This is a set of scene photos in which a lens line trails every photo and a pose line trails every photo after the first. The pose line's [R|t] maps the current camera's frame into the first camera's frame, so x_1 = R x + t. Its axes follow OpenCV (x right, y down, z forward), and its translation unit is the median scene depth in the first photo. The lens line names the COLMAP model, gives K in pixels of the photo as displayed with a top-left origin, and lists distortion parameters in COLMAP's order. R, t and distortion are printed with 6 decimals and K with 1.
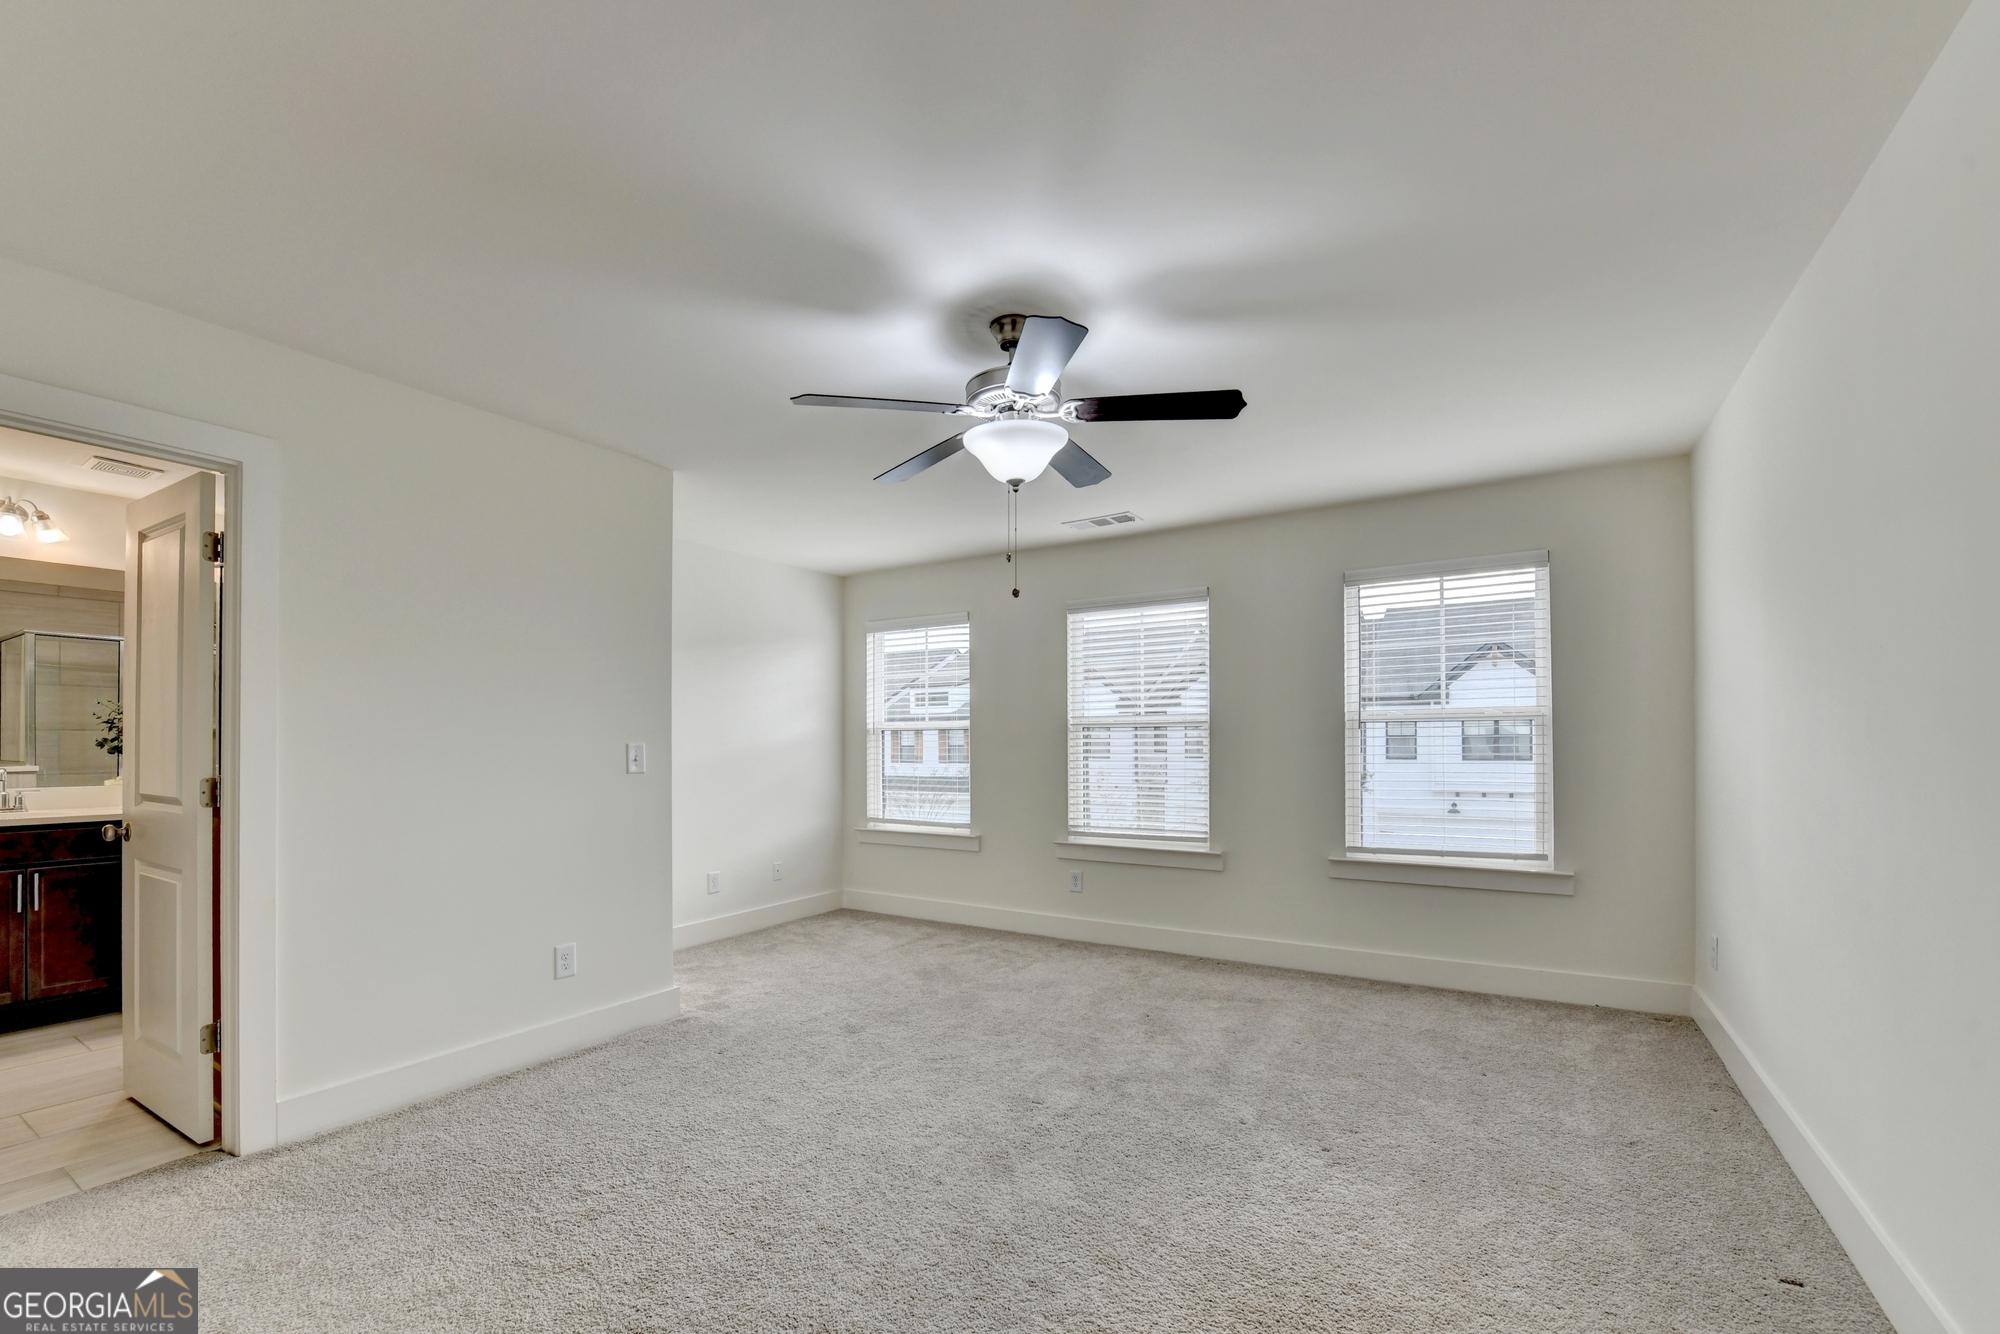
lens RADIAL K [[825.7, 0, 971.8], [0, 825.7, 750.0], [0, 0, 1]] dist [-0.002008, -0.005602]
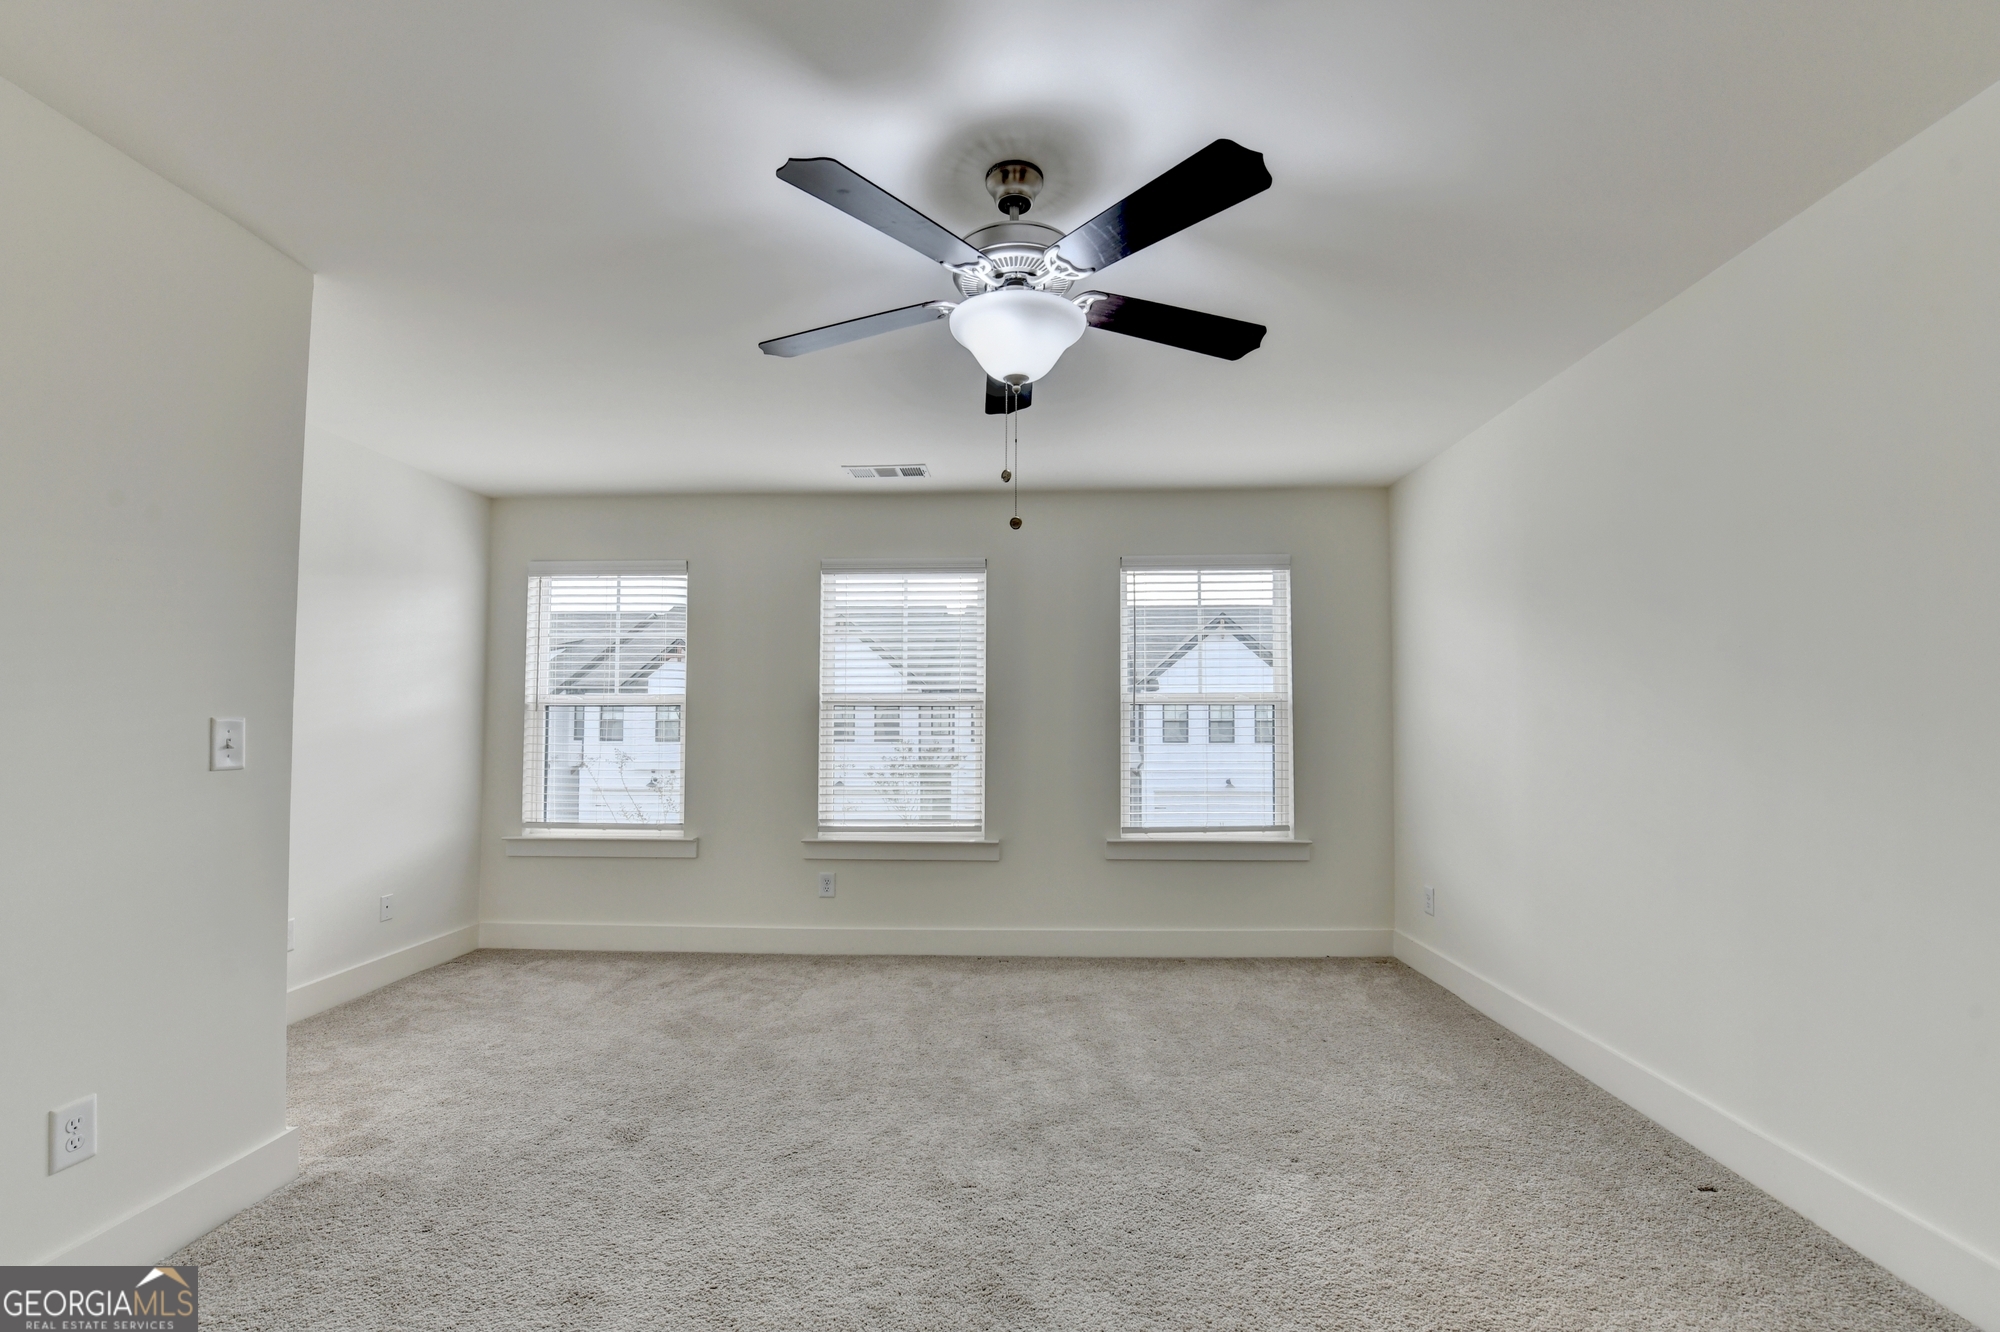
lens RADIAL K [[826.5, 0, 975.4], [0, 826.5, 707.0], [0, 0, 1]] dist [-0.005105, -0.005467]
pose [[0.866269, 0.016342, 0.499311, -0.194078], [-0.000680, 0.999503, -0.031532, 0.001518], [-0.499578, 0.026976, 0.865849, 0.198407]]
